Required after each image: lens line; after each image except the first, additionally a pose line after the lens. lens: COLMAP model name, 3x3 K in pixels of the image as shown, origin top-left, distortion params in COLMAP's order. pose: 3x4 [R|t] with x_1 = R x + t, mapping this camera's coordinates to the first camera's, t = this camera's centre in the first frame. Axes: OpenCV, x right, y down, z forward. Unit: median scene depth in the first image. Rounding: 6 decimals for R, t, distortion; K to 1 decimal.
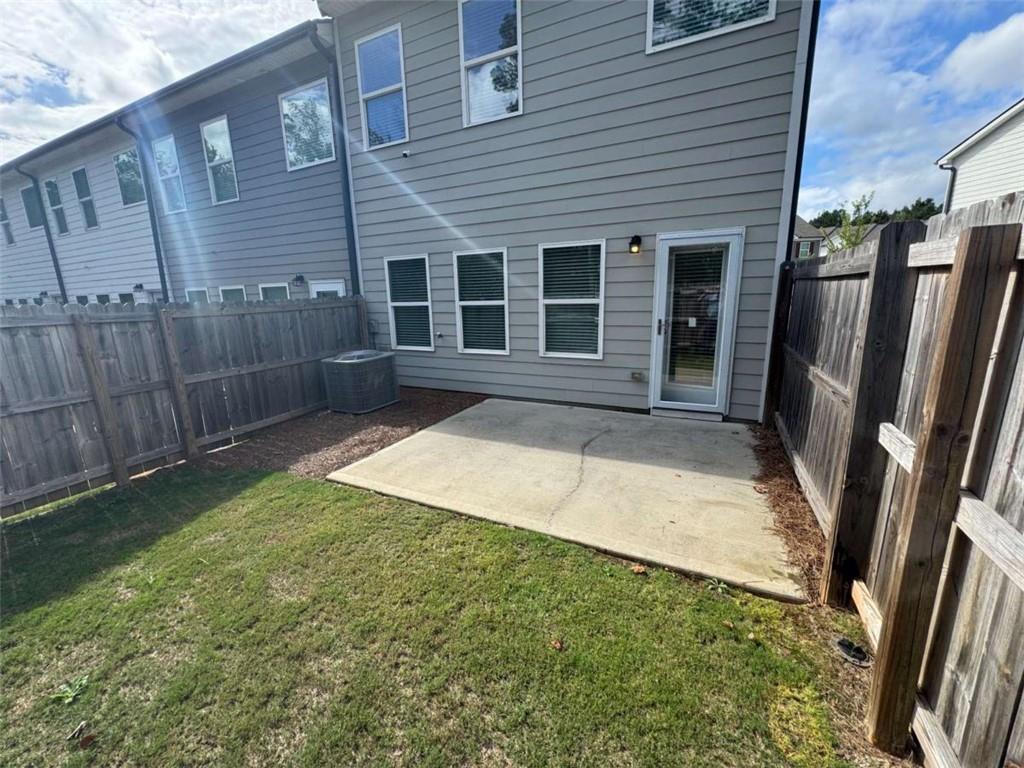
lens RADIAL K [[408.0, 0, 509.9], [0, 408.0, 382.4], [0, 0, 1]] dist [-0.003202, 0.000241]
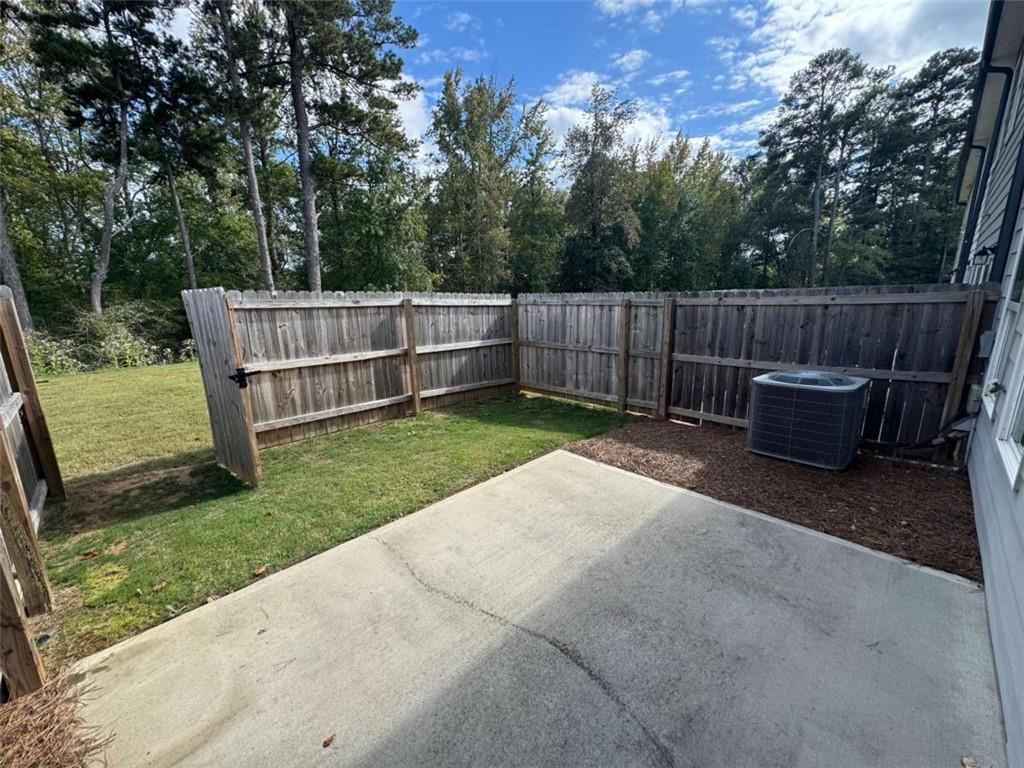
lens RADIAL K [[408.0, 0, 513.9], [0, 408.0, 382.1], [0, 0, 1]] dist [-0.003202, 0.000241]
pose [[-0.315126, 0.237642, -0.918815, 0.528171], [-0.169402, 0.938510, 0.300836, -0.238633], [0.933808, 0.250451, -0.255492, 0.963160]]
